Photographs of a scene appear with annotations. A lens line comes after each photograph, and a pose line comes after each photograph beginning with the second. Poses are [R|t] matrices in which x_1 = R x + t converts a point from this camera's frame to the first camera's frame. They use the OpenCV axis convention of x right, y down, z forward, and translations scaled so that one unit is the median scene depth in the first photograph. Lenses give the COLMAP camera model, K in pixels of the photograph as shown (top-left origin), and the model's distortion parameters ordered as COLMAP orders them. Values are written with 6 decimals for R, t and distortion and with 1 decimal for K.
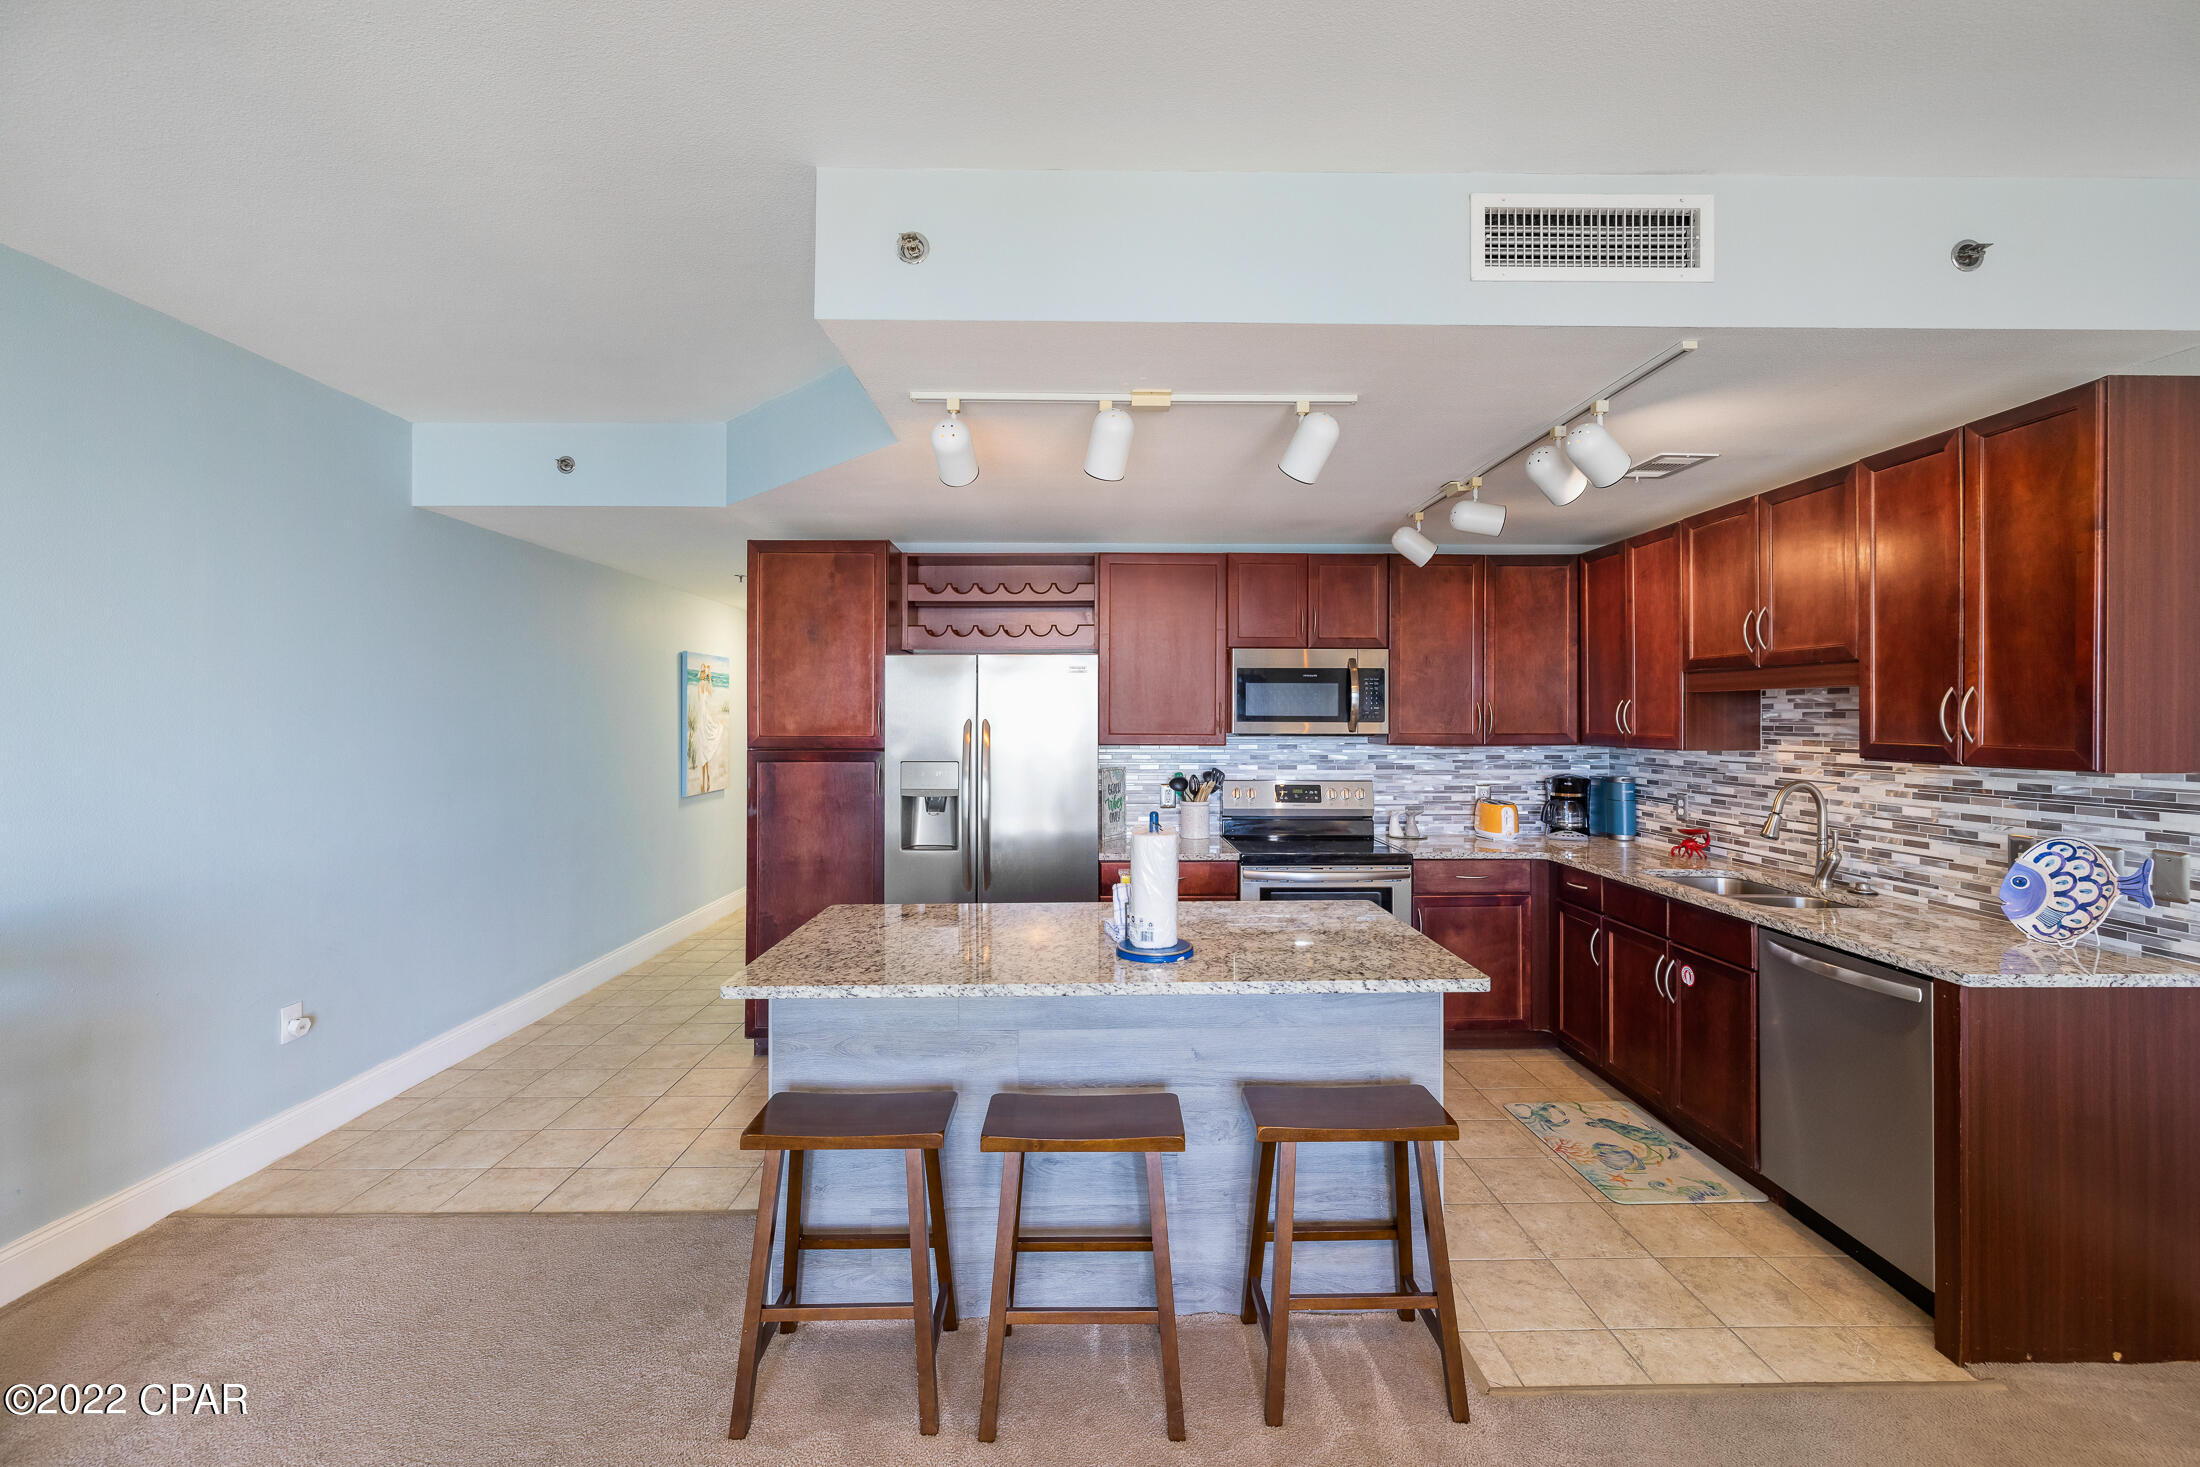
lens RADIAL K [[938.5, 0, 1106.0], [0, 938.5, 714.9], [0, 0, 1]] dist [-0.002184, 0.000880]
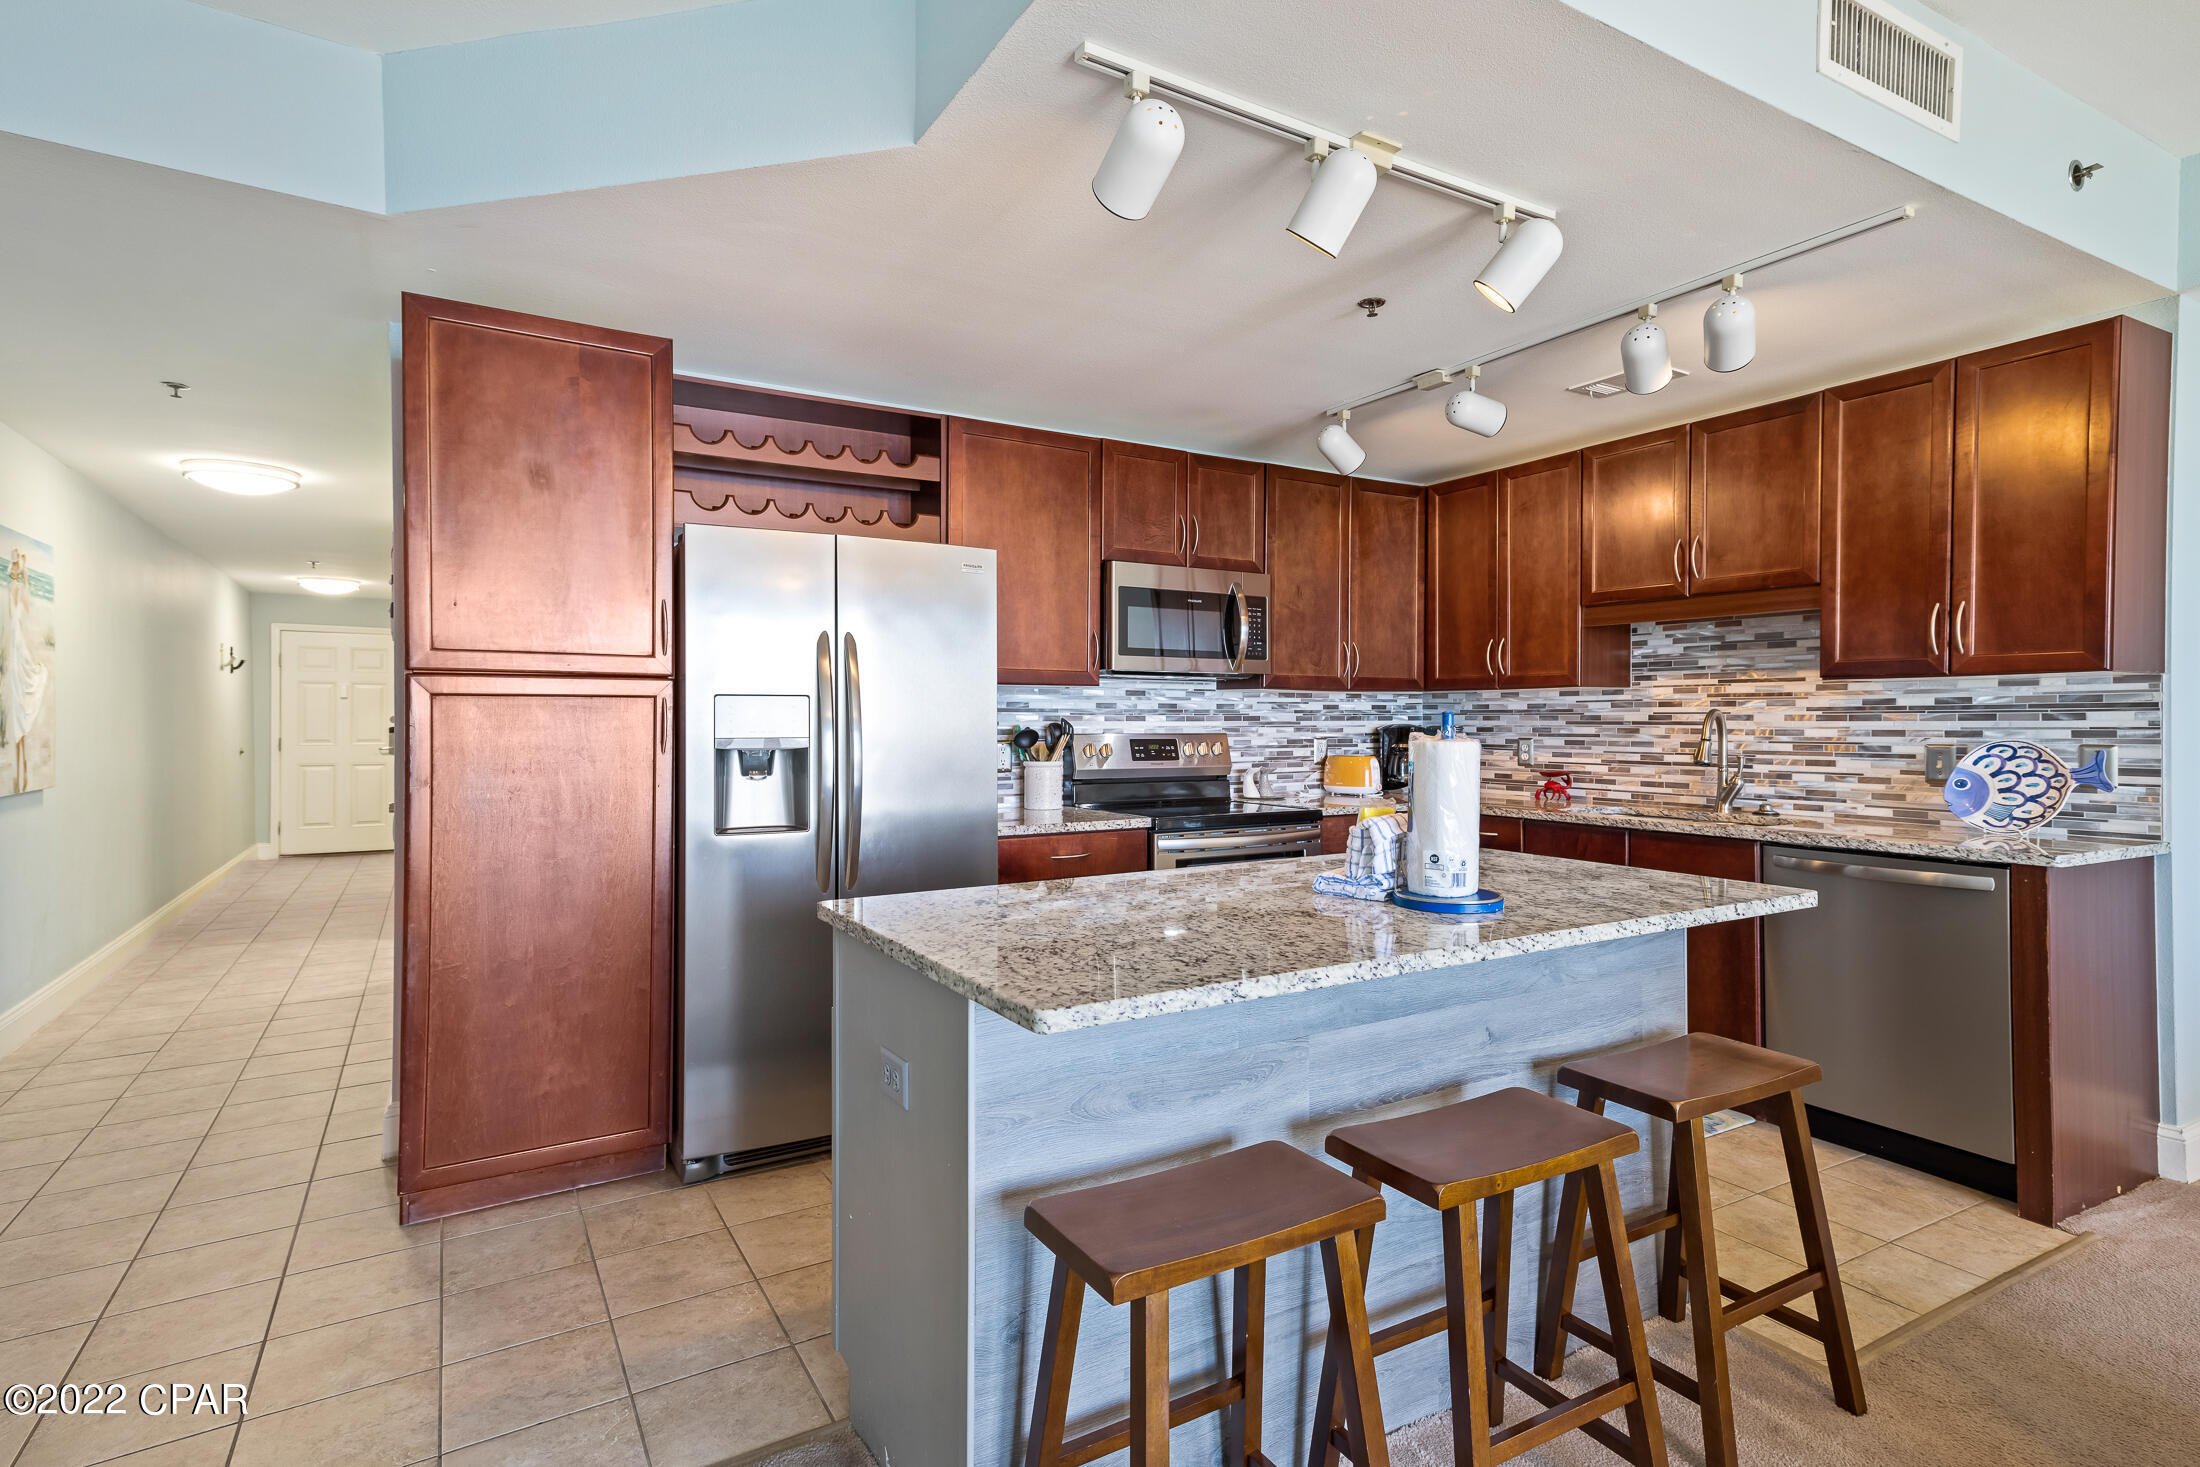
lens RADIAL K [[1096.5, 0, 1107.7], [0, 1096.5, 721.8], [0, 0, 1]] dist [0.037579, 0.003913]
pose [[0.867667, -0.002891, 0.497137, -0.390987], [-0.000756, 0.999974, 0.007134, 0.068275], [-0.497145, -0.006565, 0.867643, 0.250804]]
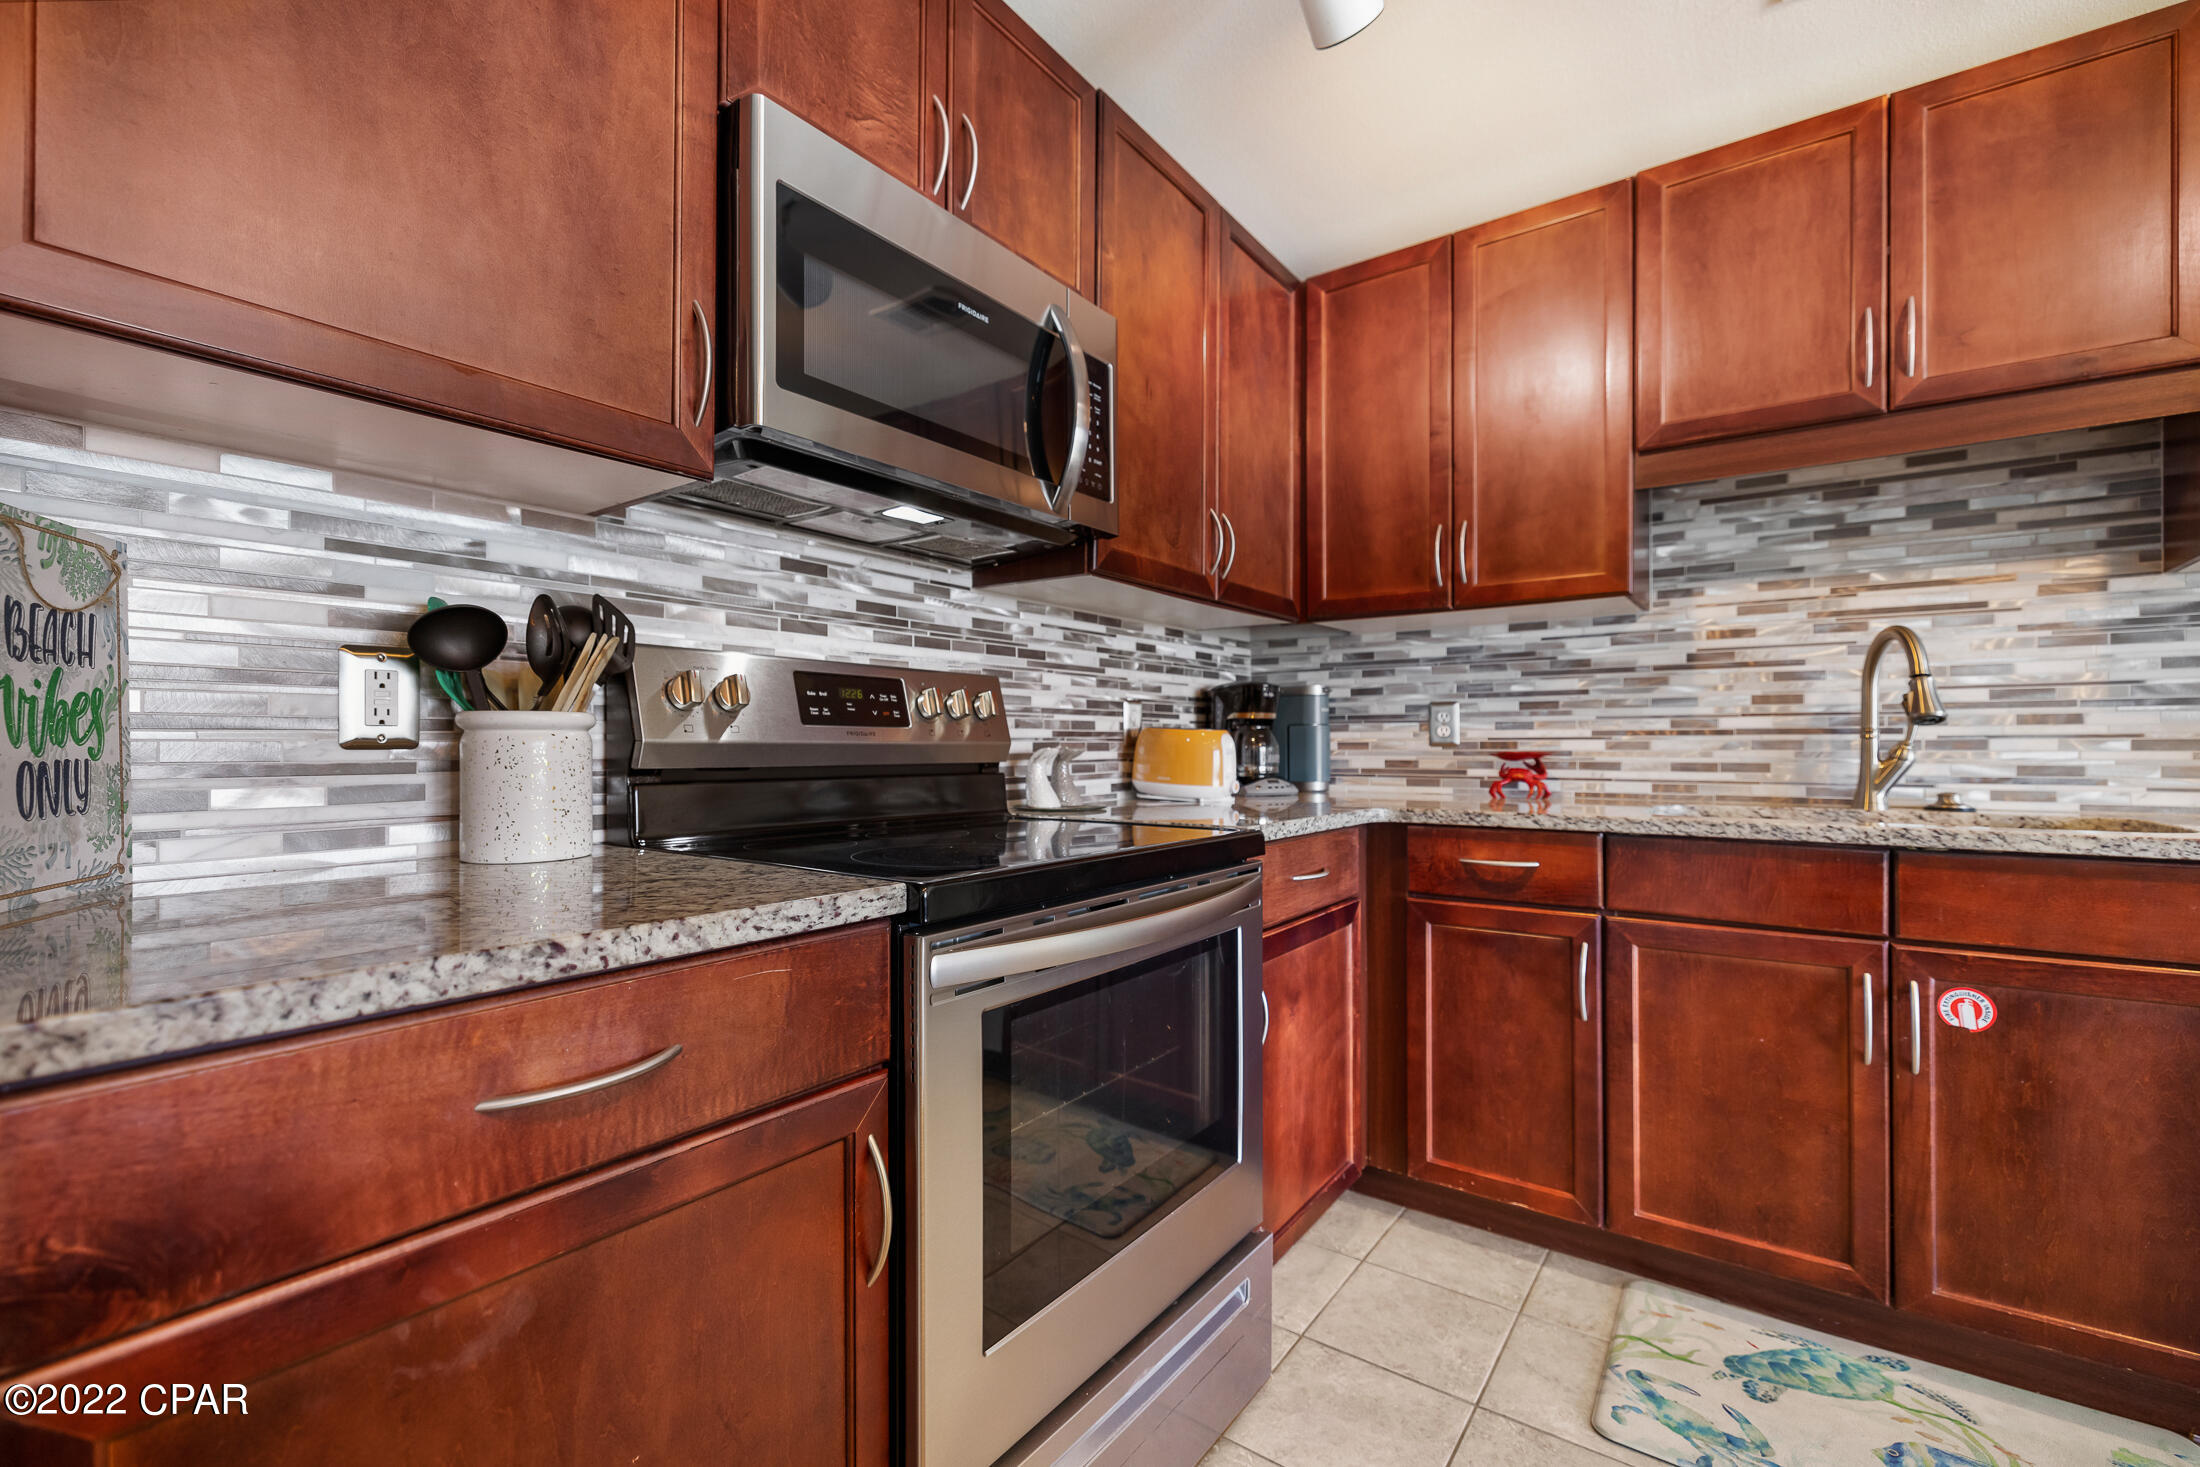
lens RADIAL K [[938.5, 0, 1098.7], [0, 938.5, 740.3], [0, 0, 1]] dist [-0.002184, 0.000880]
pose [[0.606346, 0.000280, 0.795201, -0.014417], [-0.000507, 1.000000, 0.000035, 0.126341], [-0.795201, -0.000425, 0.606346, 0.932804]]
